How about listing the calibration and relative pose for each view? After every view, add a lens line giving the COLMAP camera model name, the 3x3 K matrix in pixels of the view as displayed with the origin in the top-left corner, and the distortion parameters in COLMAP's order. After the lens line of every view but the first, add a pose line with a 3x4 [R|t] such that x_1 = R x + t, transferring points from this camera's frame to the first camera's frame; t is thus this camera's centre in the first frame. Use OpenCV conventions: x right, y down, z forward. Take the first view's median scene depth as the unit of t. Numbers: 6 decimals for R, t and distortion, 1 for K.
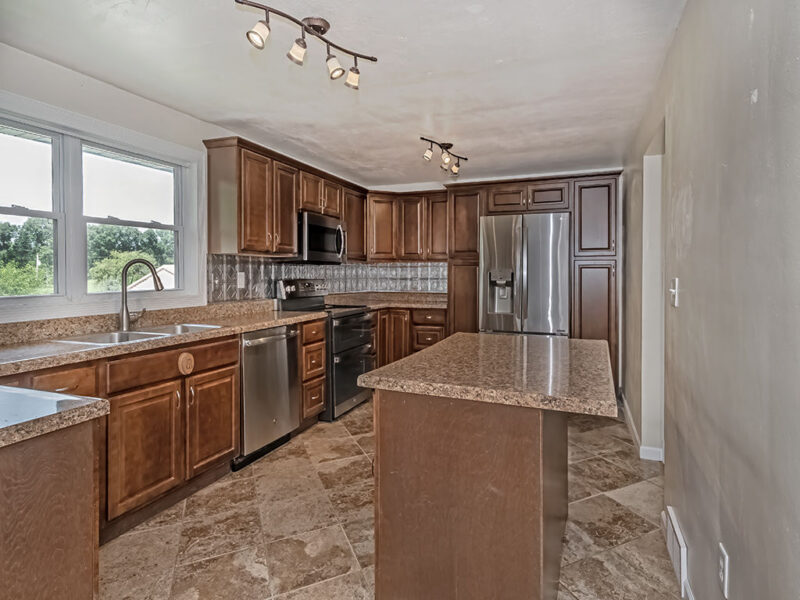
lens RADIAL K [[405.7, 0, 449.8], [0, 405.7, 277.0], [0, 0, 1]] dist [0.000130, -0.000142]
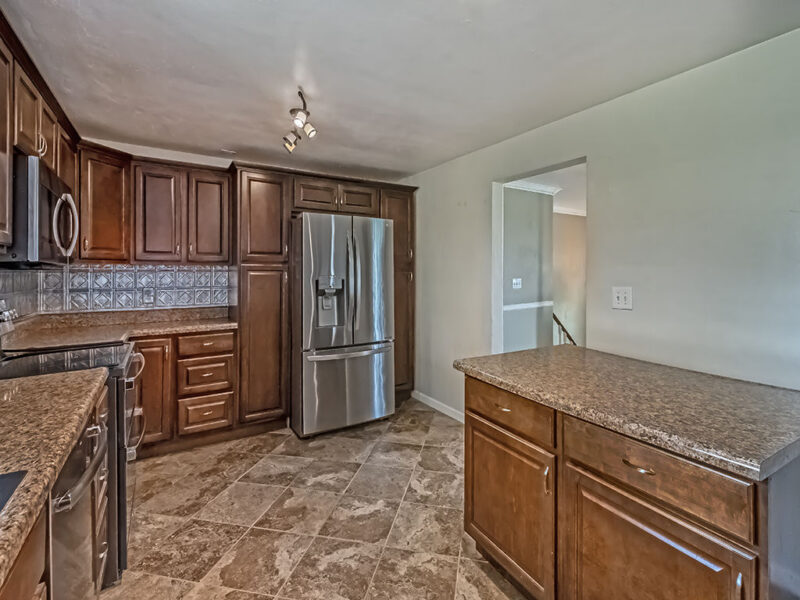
lens RADIAL K [[356.6, 0, 402.4], [0, 356.6, 279.1], [0, 0, 1]] dist [0.001951, 0.000329]
pose [[0.643575, -0.012799, 0.765276, -0.481513], [0.009206, 0.999917, 0.008982, -0.024003], [-0.765327, 0.001264, 0.643640, 0.533703]]
